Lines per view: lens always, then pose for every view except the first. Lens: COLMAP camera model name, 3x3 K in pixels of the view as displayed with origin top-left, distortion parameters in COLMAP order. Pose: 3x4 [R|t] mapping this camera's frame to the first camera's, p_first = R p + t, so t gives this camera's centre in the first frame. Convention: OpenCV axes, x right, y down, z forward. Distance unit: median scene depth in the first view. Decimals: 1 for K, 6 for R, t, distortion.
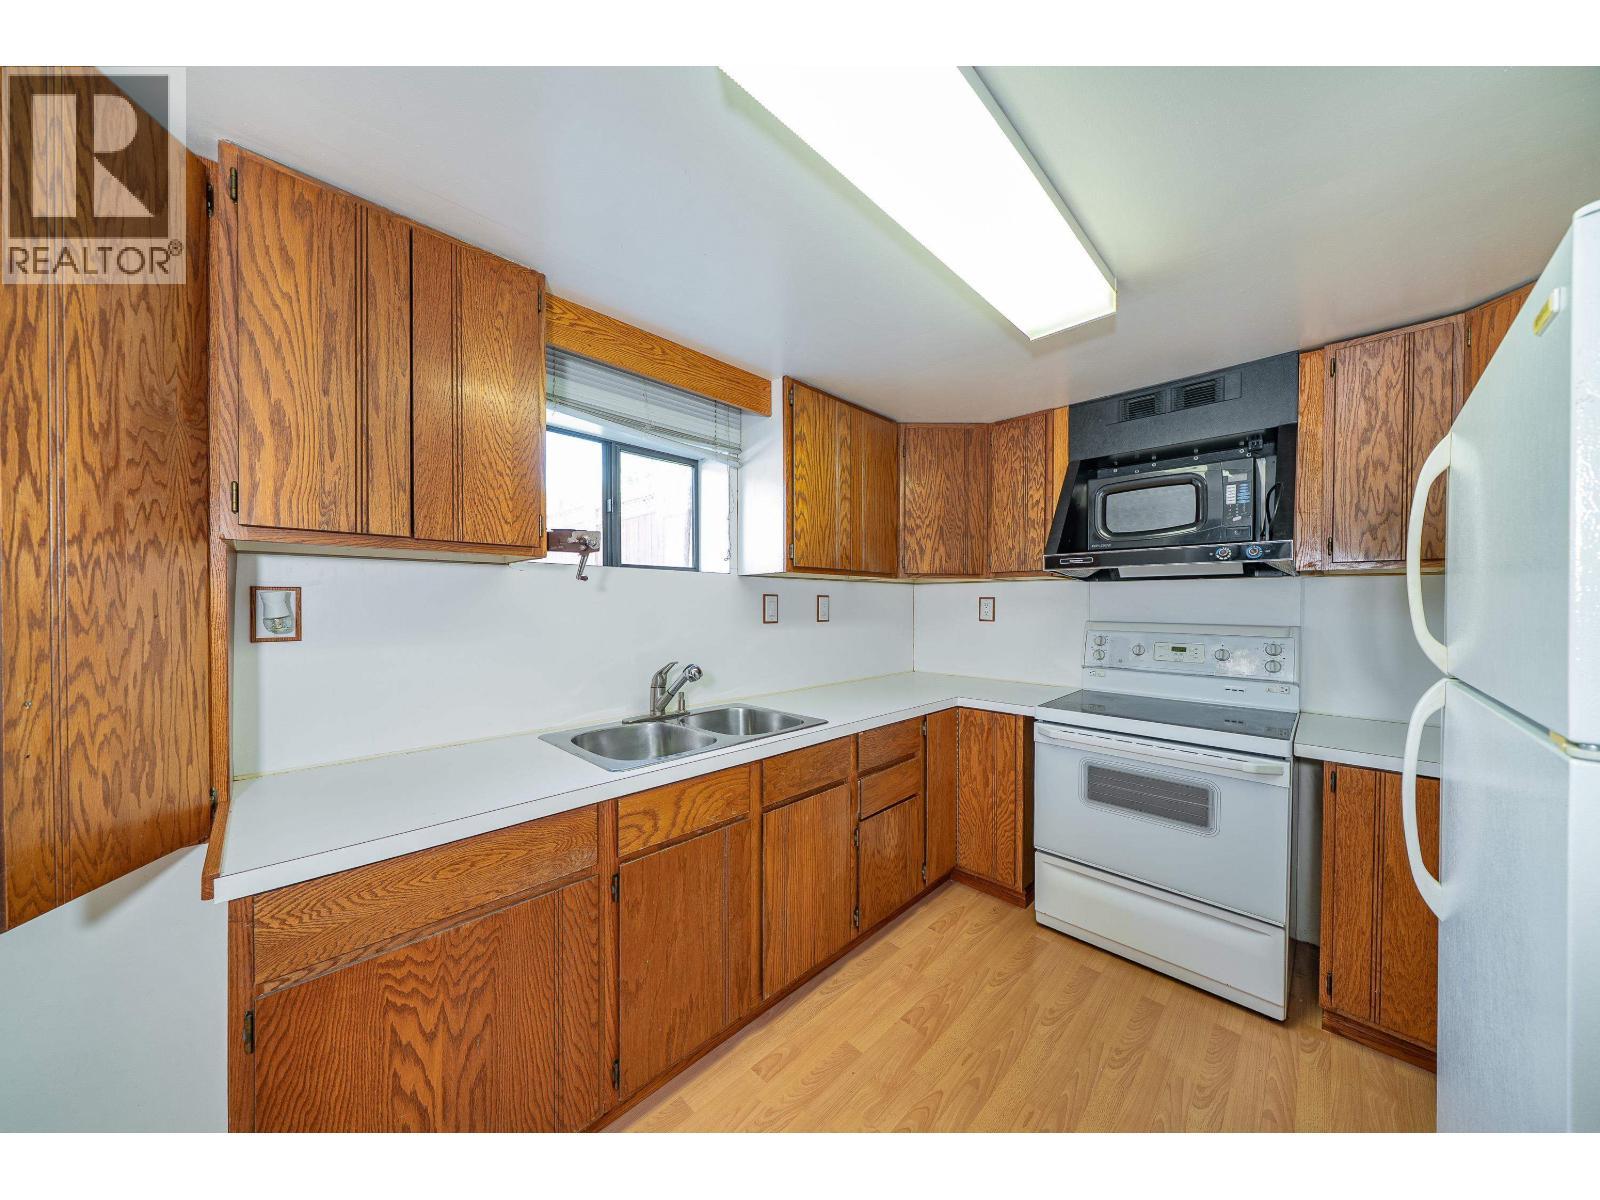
lens RADIAL K [[518.5, 0, 861.4], [0, 518.5, 604.5], [0, 0, 1]] dist [-0.003841, -0.000121]
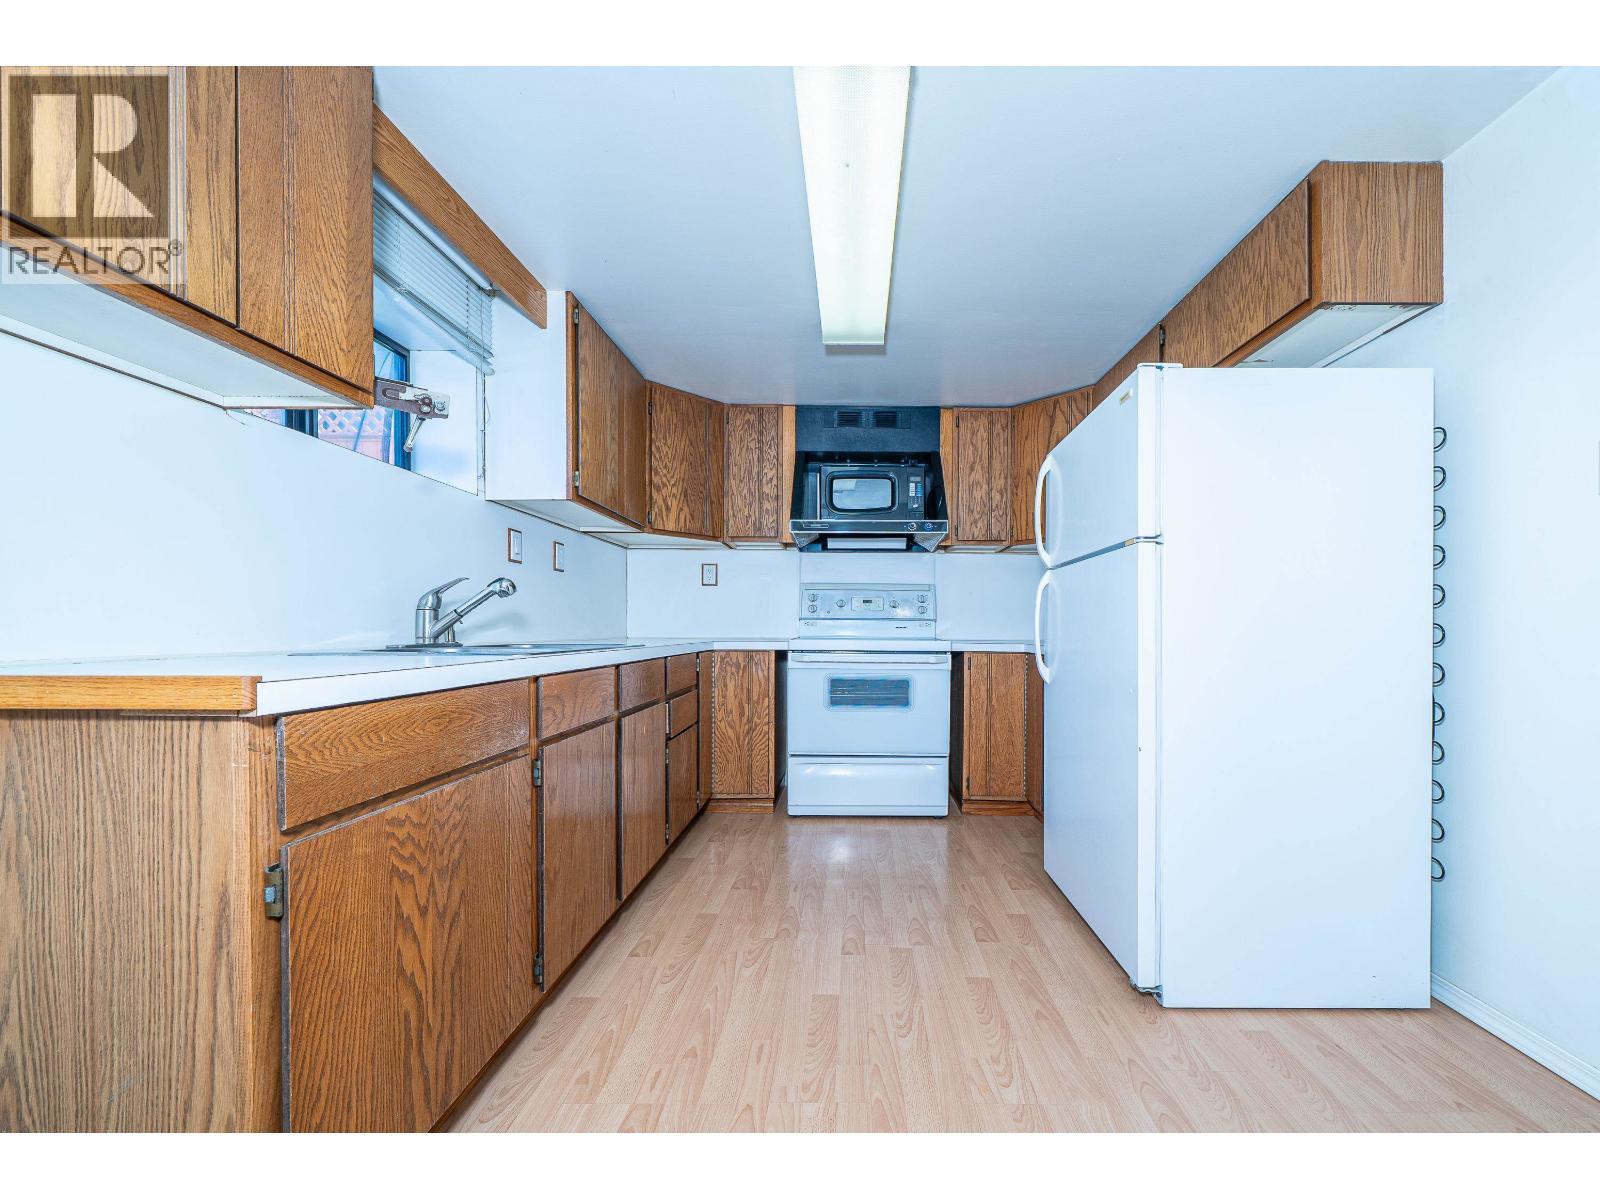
lens RADIAL K [[518.5, 0, 861.4], [0, 518.5, 604.5], [0, 0, 1]] dist [-0.003841, -0.000121]
pose [[0.766621, 0.015540, 0.641911, -0.345074], [-0.009821, 0.999874, -0.012477, 0.135479], [-0.642024, 0.003261, 0.766677, -0.056193]]
